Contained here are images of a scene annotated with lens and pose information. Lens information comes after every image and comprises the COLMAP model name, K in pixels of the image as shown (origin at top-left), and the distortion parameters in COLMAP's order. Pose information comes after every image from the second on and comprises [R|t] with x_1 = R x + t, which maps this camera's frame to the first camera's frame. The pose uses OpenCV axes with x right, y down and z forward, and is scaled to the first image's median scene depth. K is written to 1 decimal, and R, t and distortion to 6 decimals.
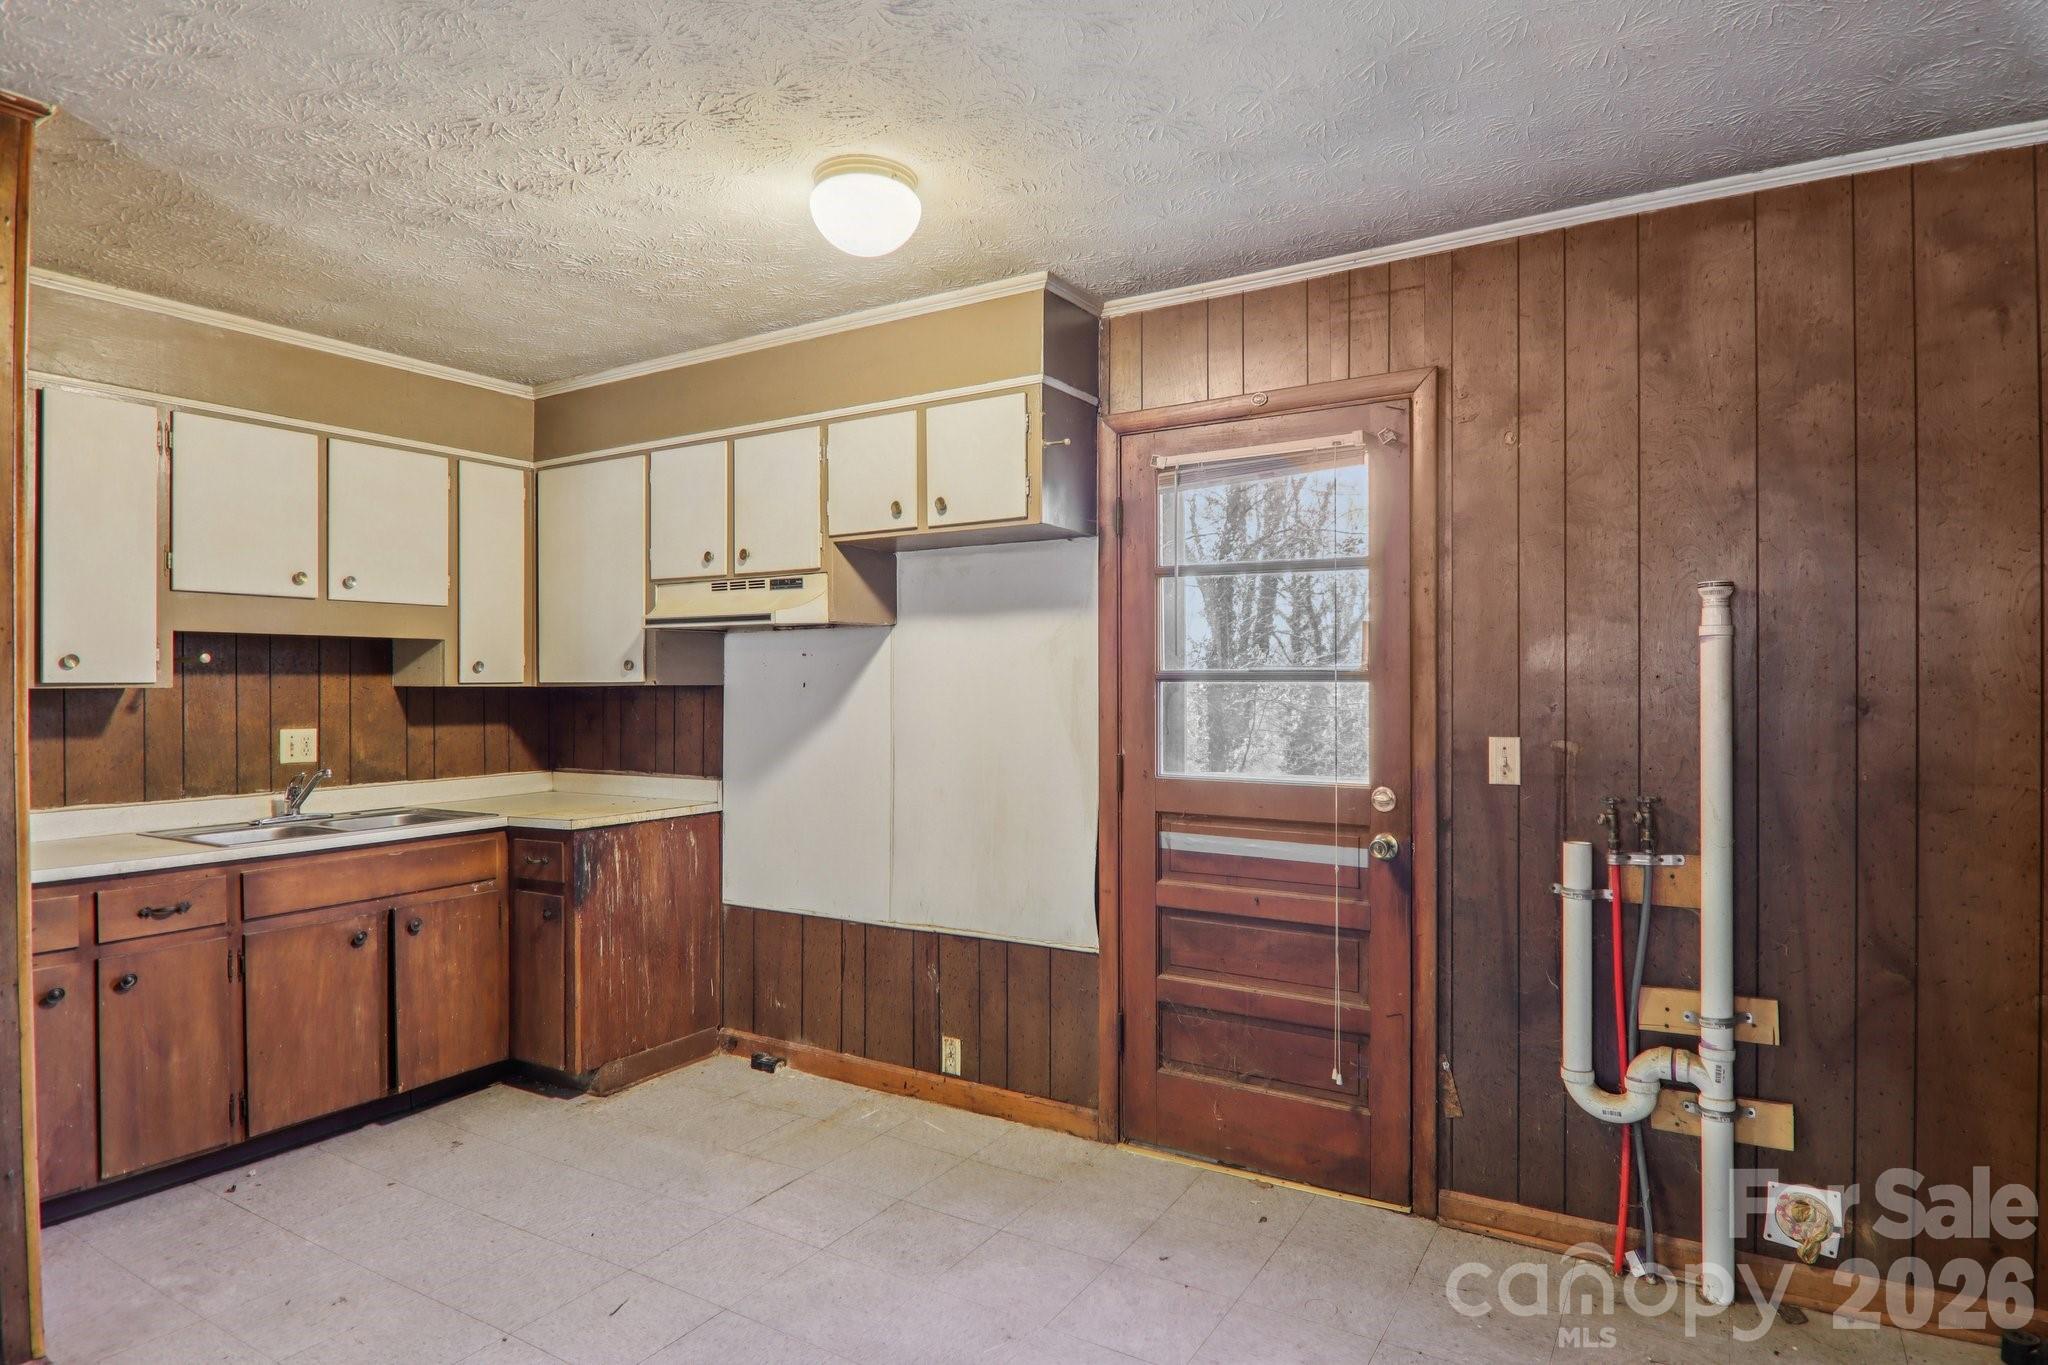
lens RADIAL K [[1135.4, 0, 1017.1], [0, 1135.4, 675.9], [0, 0, 1]] dist [0.002868, -0.018264]
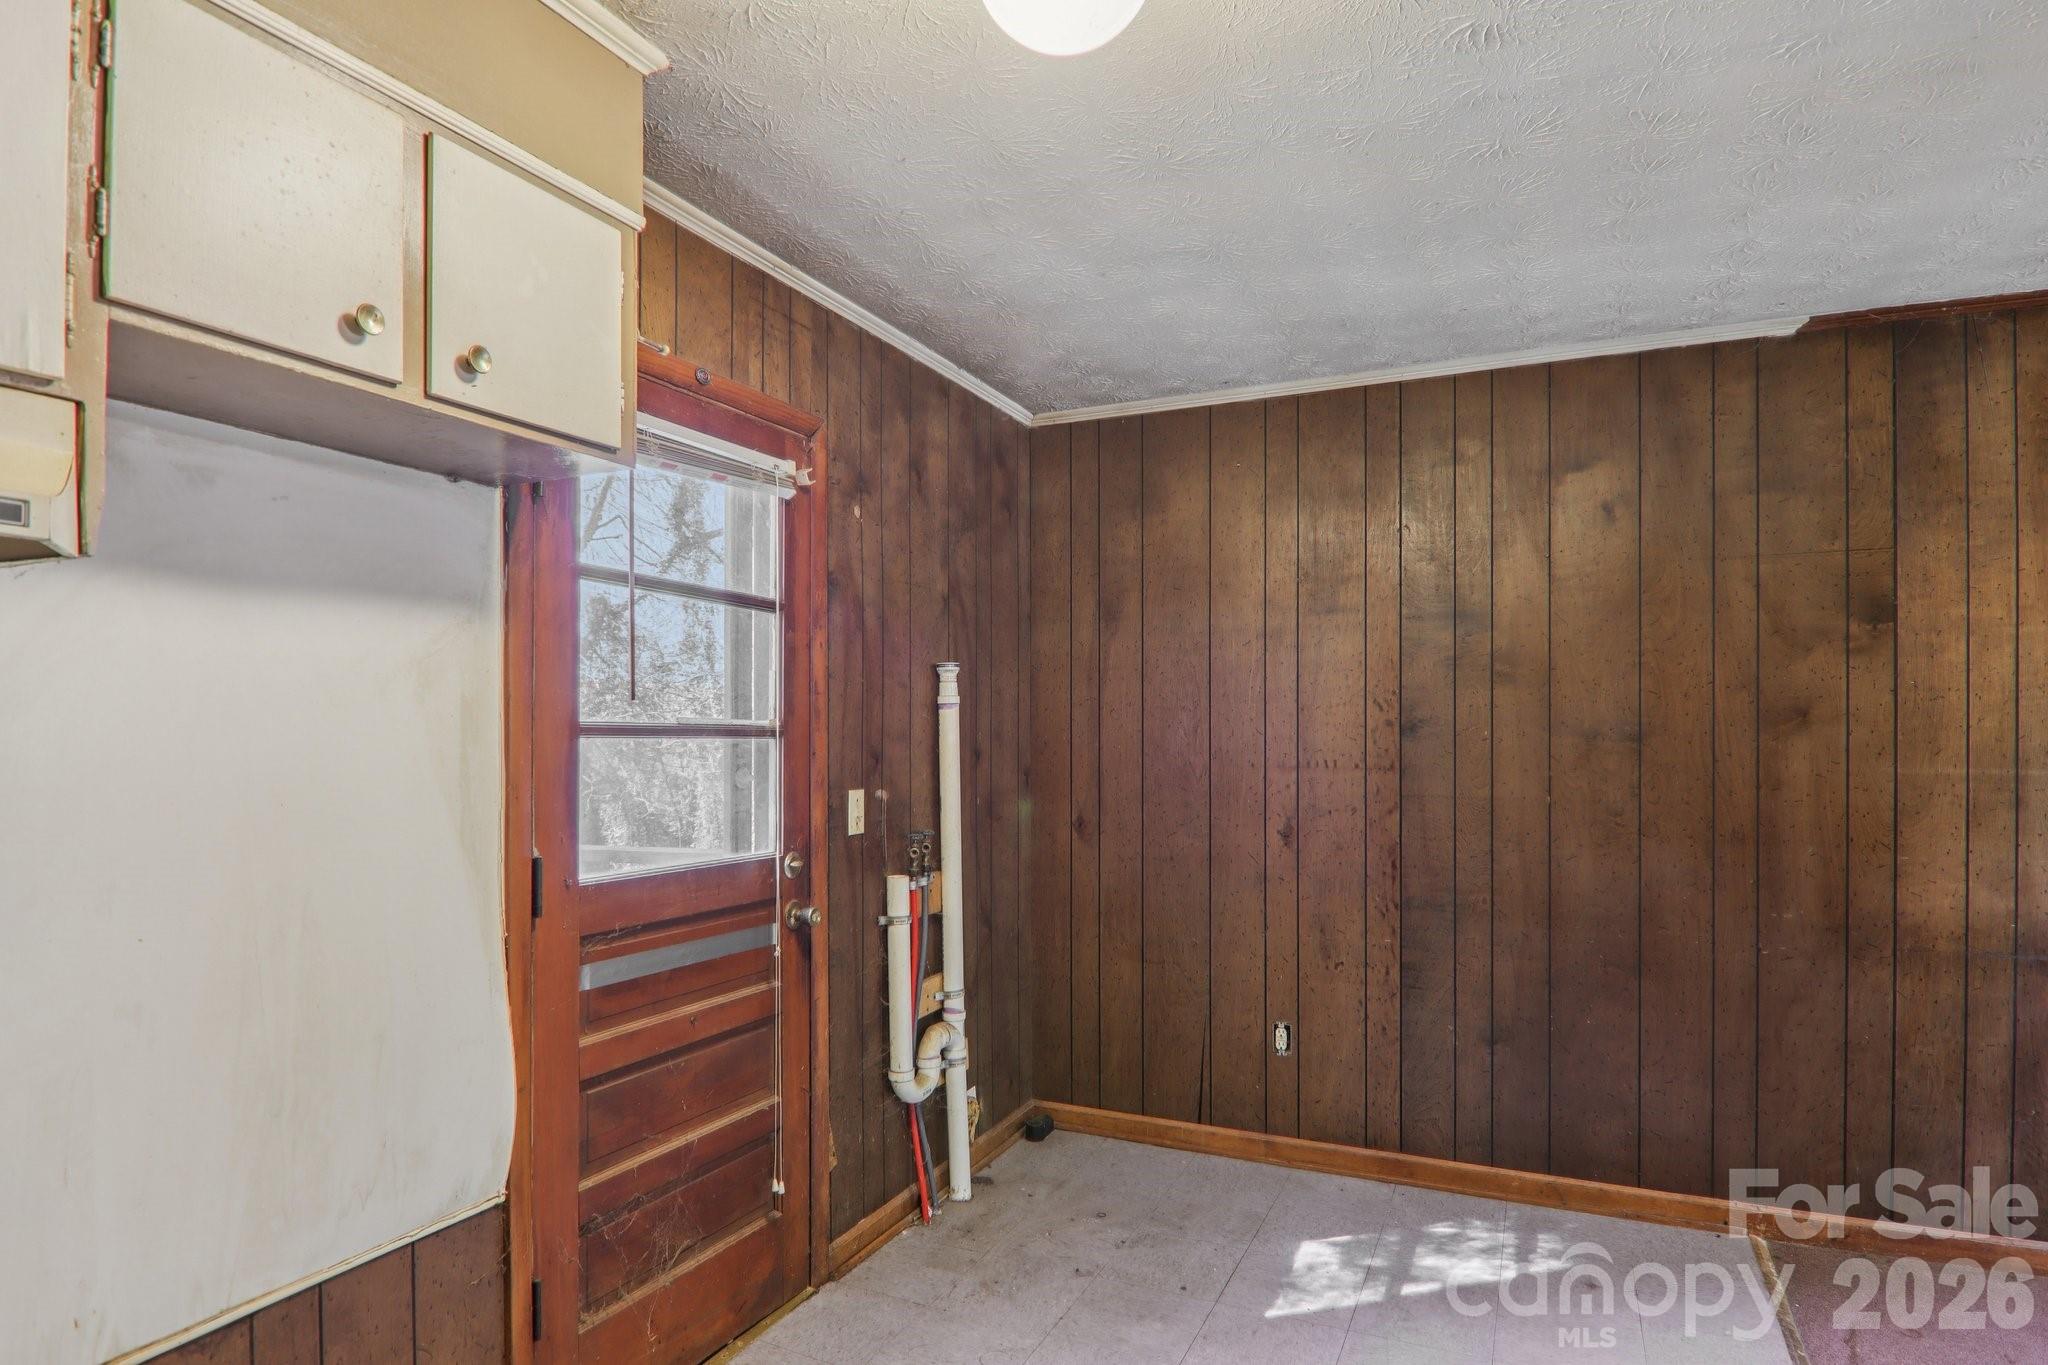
lens RADIAL K [[1139.0, 0, 1027.9], [0, 1139.0, 740.8], [0, 0, 1]] dist [-0.001325, -0.020525]
pose [[-0.122367, -0.002060, 0.992483, -0.536501], [-0.005904, 0.999982, 0.001348, 0.003808], [-0.992467, -0.005694, -0.122377, 0.794560]]
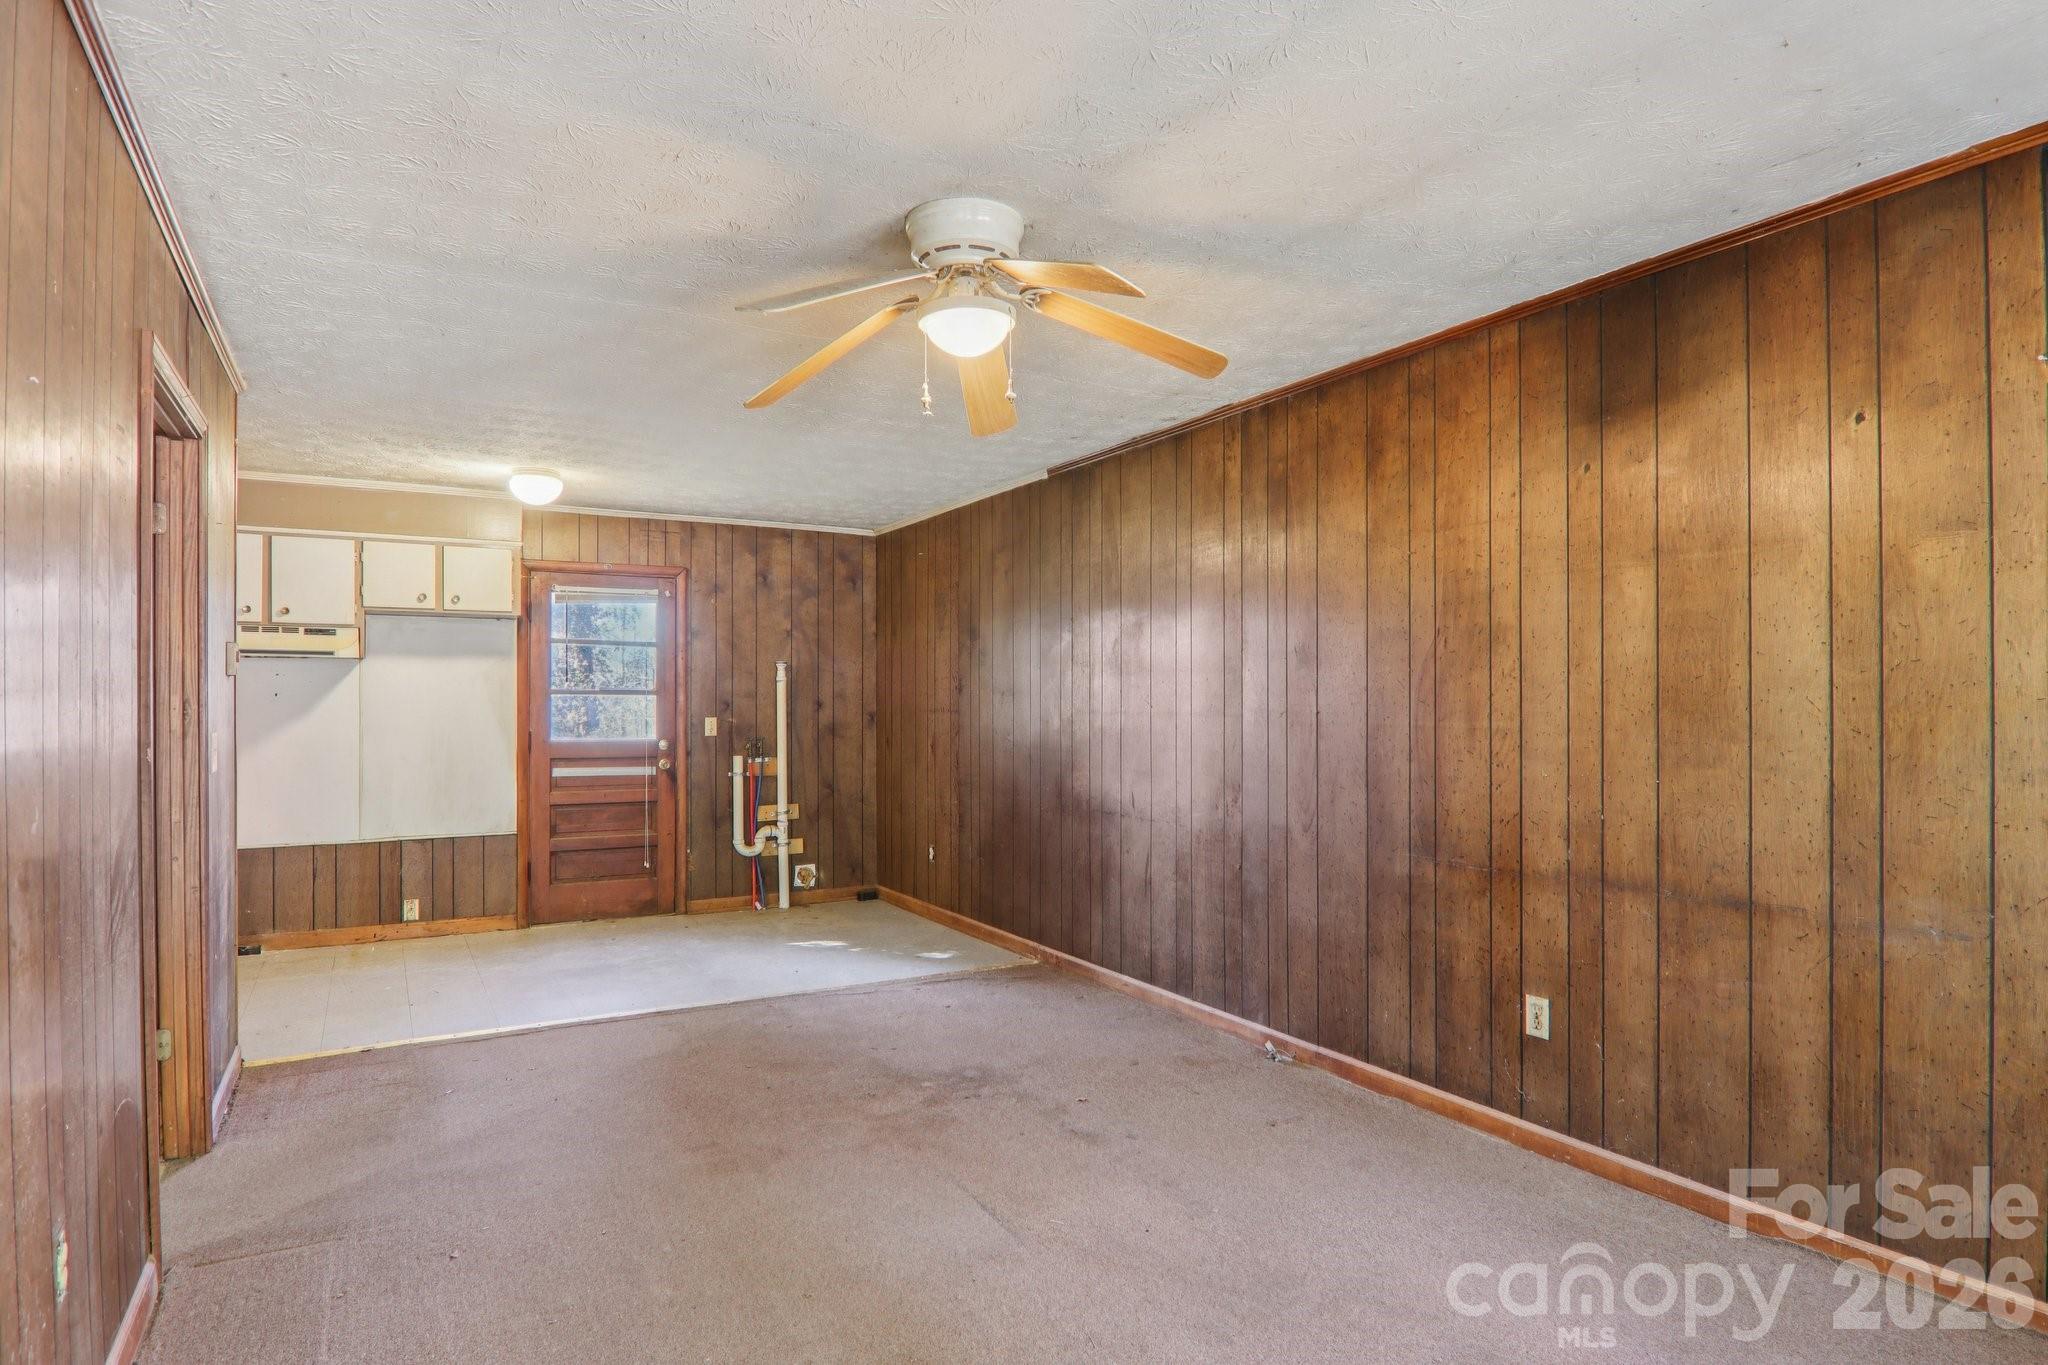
lens RADIAL K [[1138.9, 0, 1031.8], [0, 1138.9, 714.9], [0, 0, 1]] dist [0.006383, -0.022250]
pose [[0.474266, -0.005250, 0.880366, -1.216908], [-0.007789, 0.999918, 0.010159, 0.013186], [-0.880347, -0.011675, 0.474186, -0.697395]]
